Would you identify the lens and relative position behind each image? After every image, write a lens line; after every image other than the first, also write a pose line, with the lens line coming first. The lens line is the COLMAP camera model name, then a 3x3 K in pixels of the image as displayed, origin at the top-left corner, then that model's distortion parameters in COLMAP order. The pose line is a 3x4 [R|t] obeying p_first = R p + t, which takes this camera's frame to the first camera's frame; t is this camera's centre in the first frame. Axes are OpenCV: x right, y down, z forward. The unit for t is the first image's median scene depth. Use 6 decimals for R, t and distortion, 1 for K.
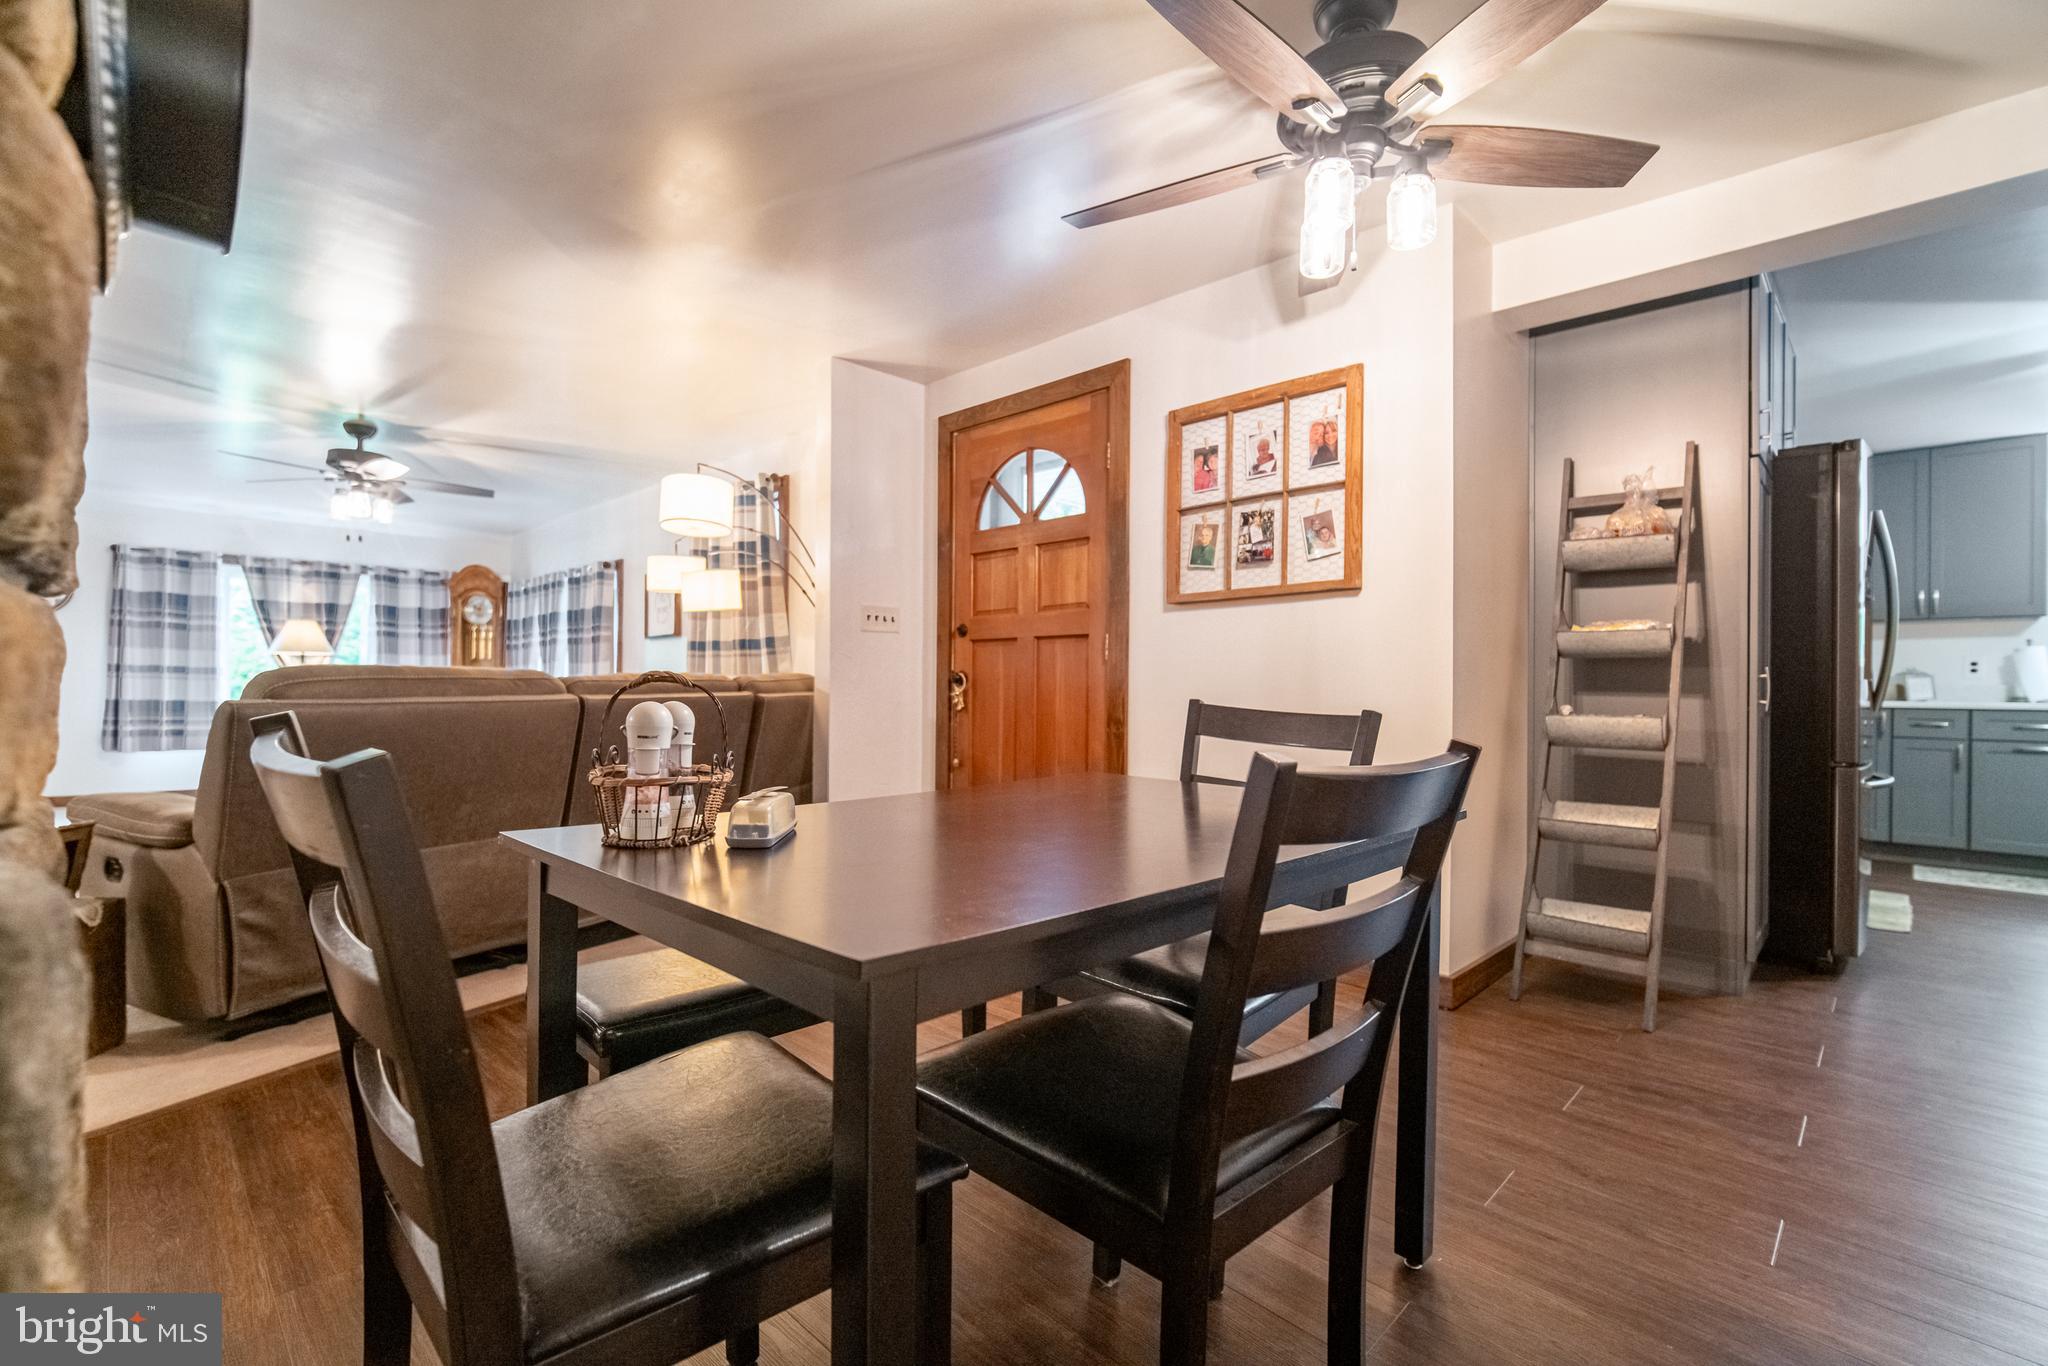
lens RADIAL K [[868.2, 0, 1088.3], [0, 868.2, 686.6], [0, 0, 1]] dist [-0.005604, 0.000266]
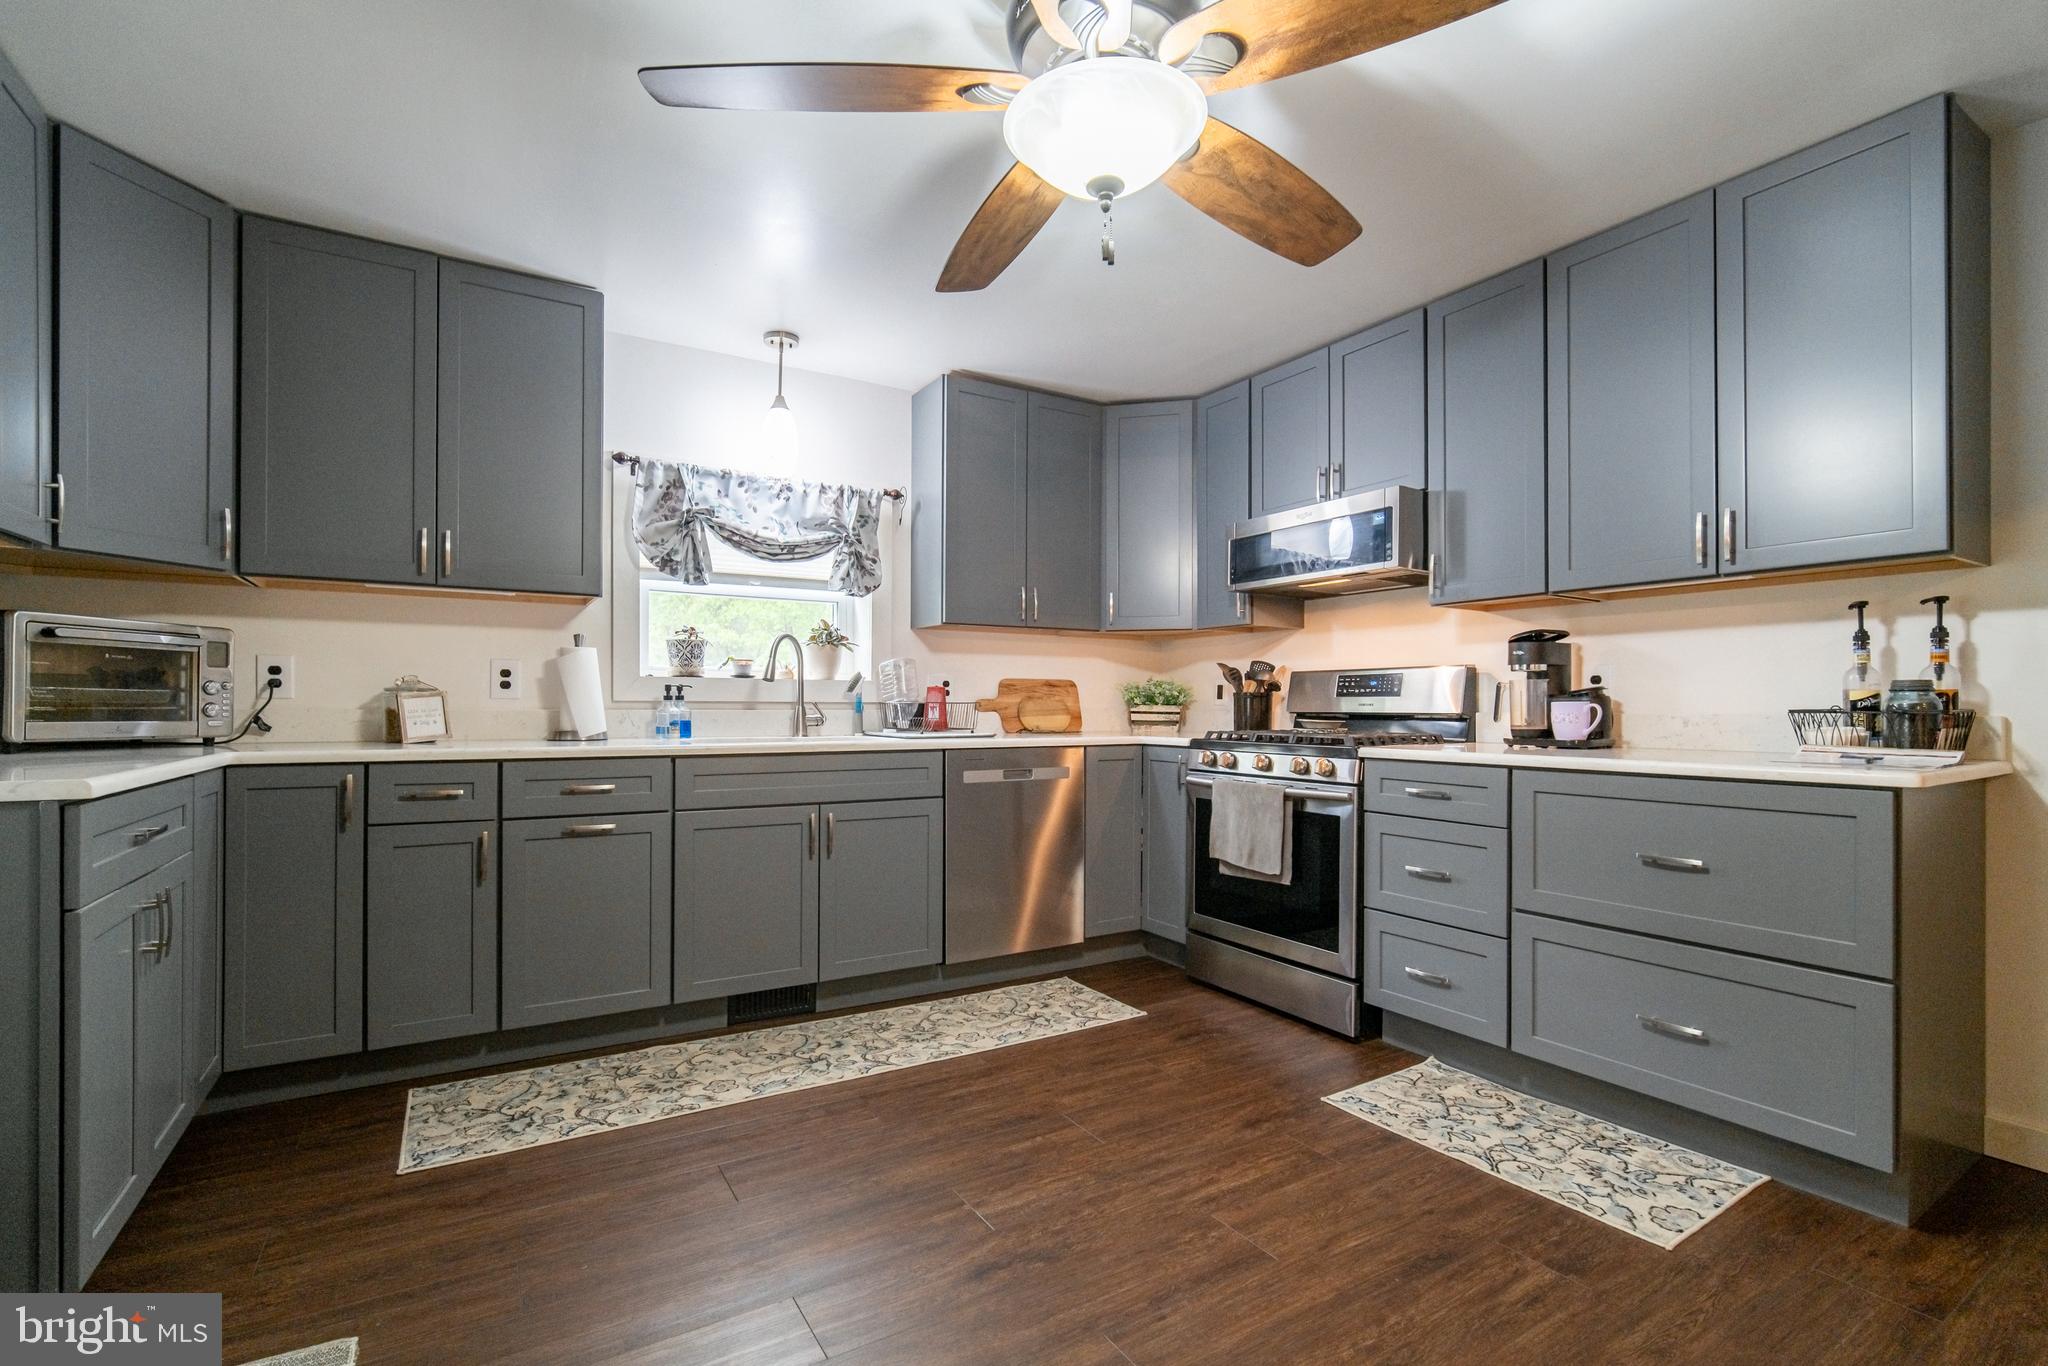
lens RADIAL K [[952.4, 0, 1034.8], [0, 952.4, 699.0], [0, 0, 1]] dist [-0.013246, 0.000182]
pose [[0.243684, 0.002403, 0.969852, 0.526955], [-0.003356, 0.999993, -0.001634, -0.010151], [-0.969849, -0.002856, 0.243690, 0.530111]]
